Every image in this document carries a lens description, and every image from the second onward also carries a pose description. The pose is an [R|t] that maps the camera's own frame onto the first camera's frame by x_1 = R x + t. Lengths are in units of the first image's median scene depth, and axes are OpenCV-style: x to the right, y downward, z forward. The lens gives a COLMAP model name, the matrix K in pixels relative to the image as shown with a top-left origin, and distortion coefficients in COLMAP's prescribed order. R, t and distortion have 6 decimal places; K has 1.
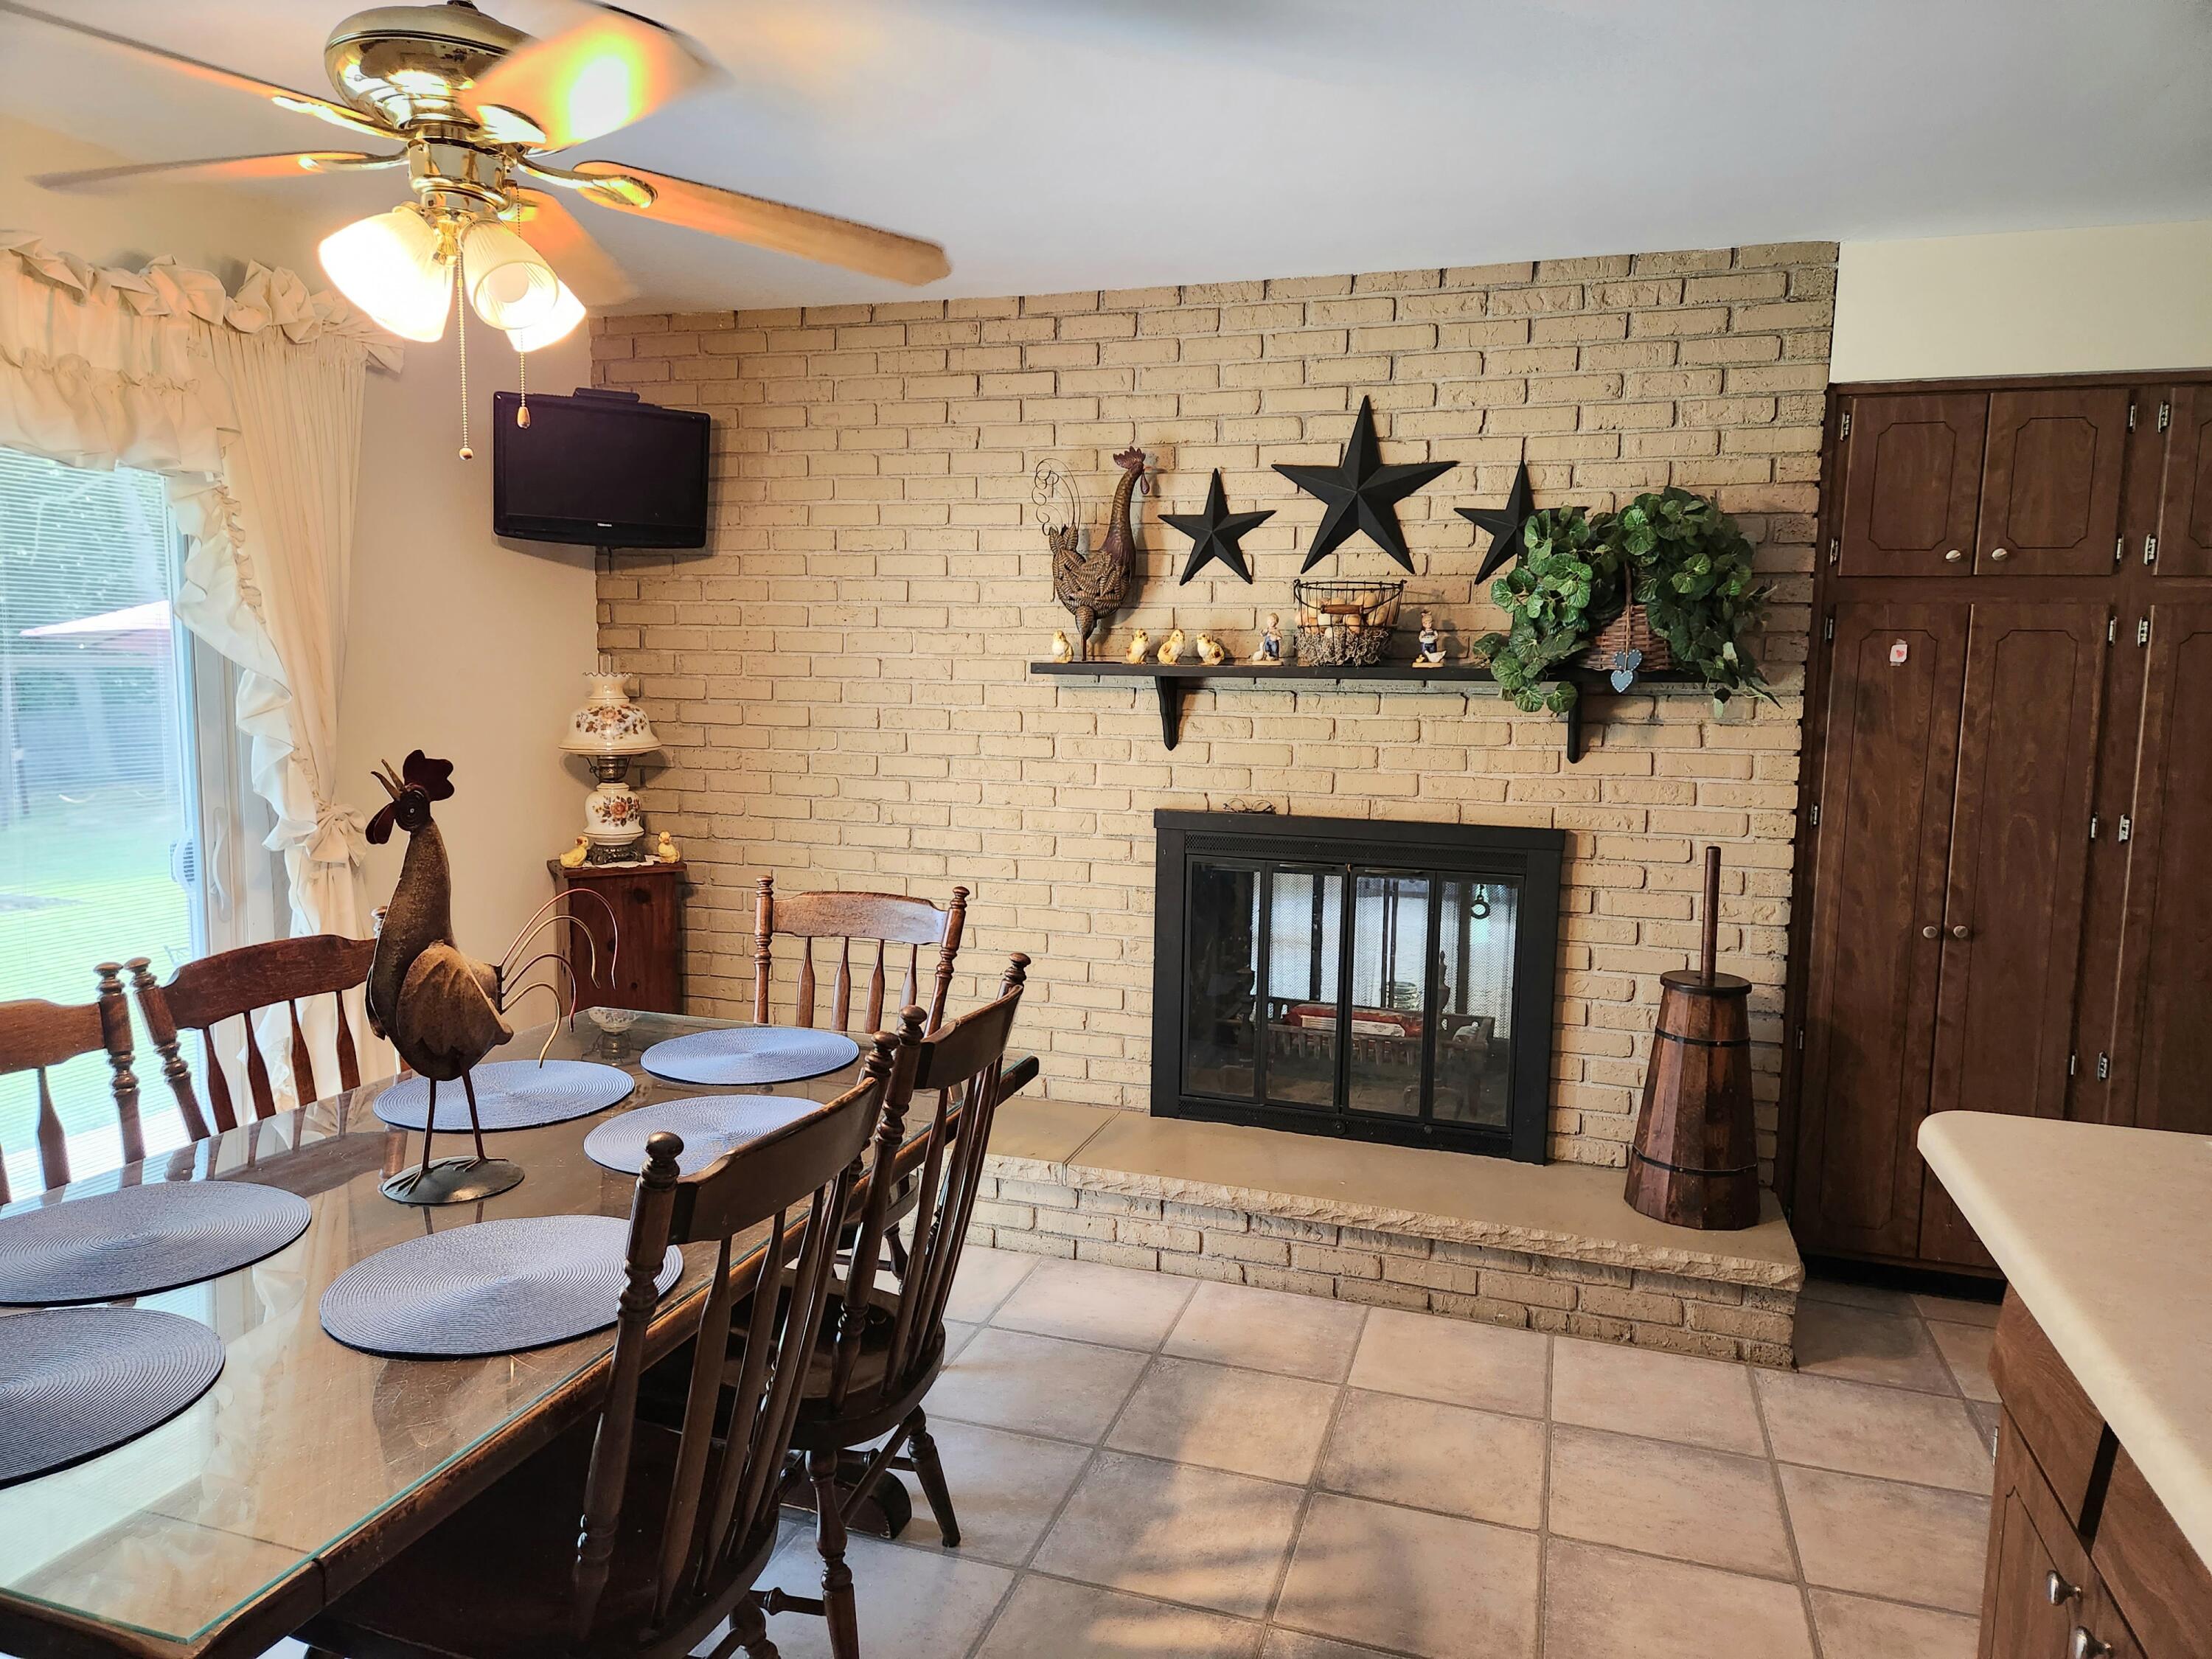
lens RADIAL K [[1476.7, 0, 1094.1], [0, 1476.7, 828.2], [0, 0, 1]] dist [0.078250, -0.052975]
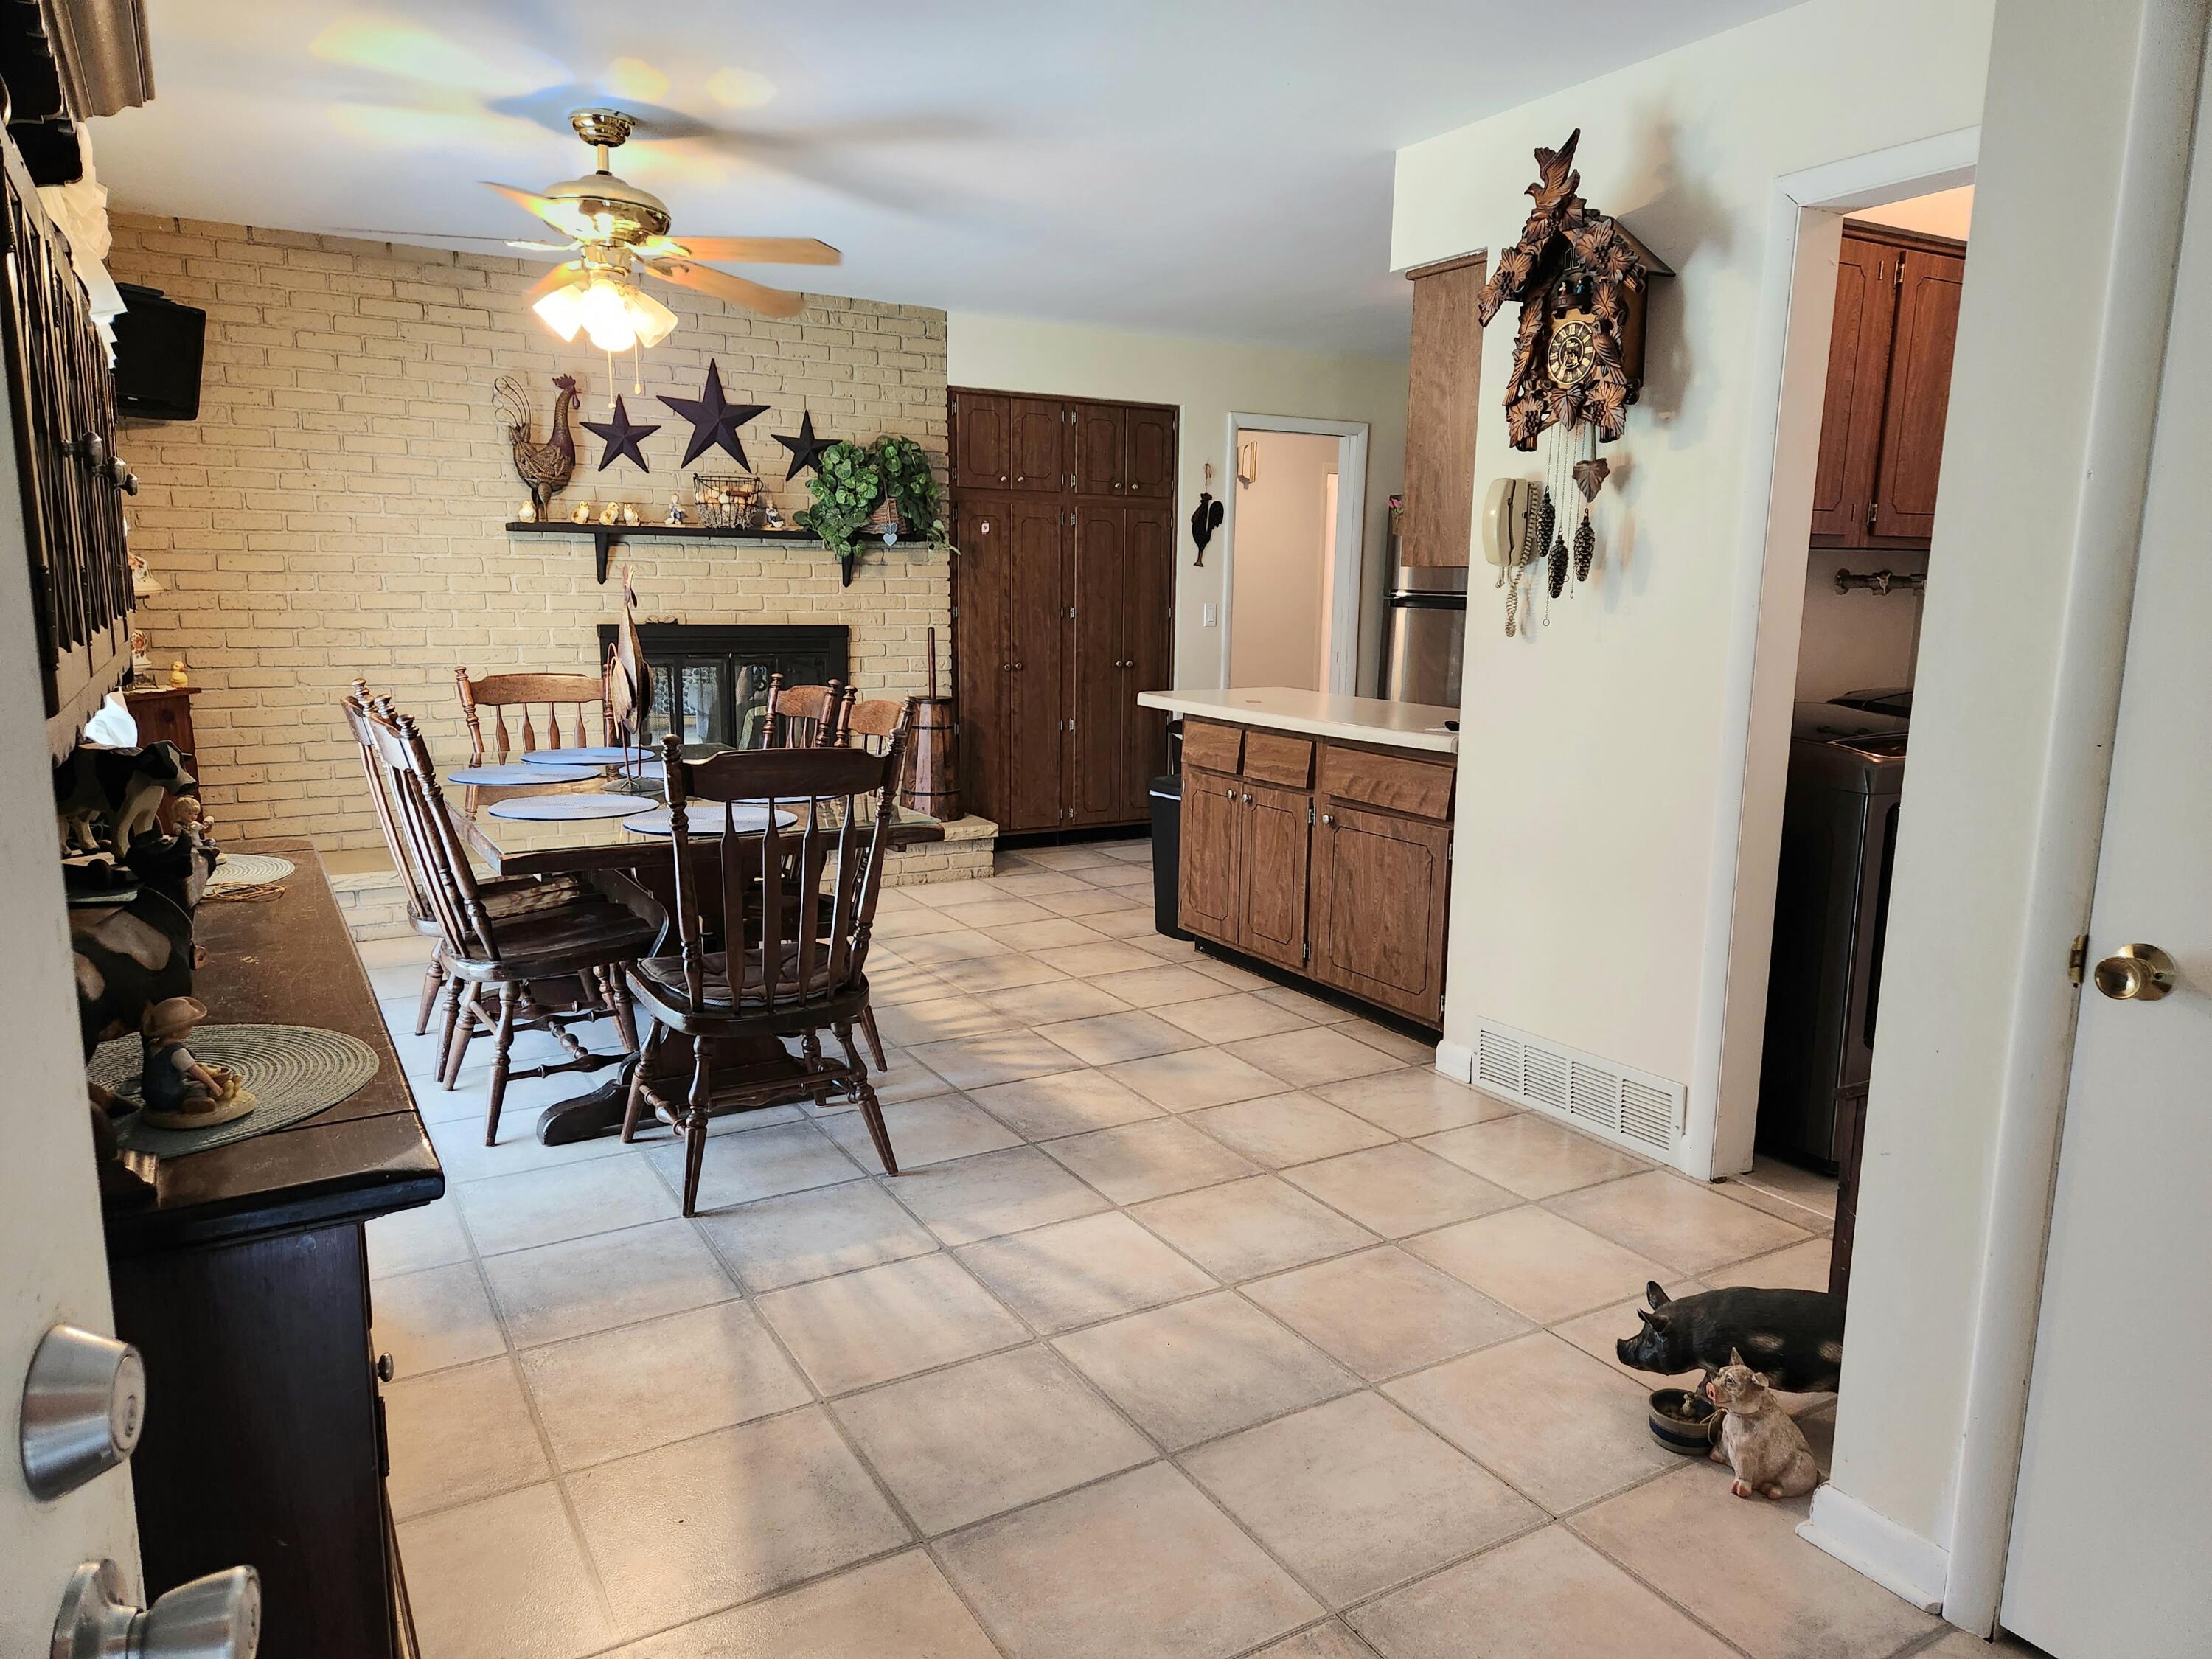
lens RADIAL K [[1509.0, 0, 1109.7], [0, 1509.0, 854.0], [0, 0, 1]] dist [0.064001, -0.064745]
pose [[0.662433, -0.145068, 0.734941, -0.820283], [0.075098, 0.988988, 0.127524, 0.062579], [-0.745347, -0.029283, 0.666033, -0.435813]]
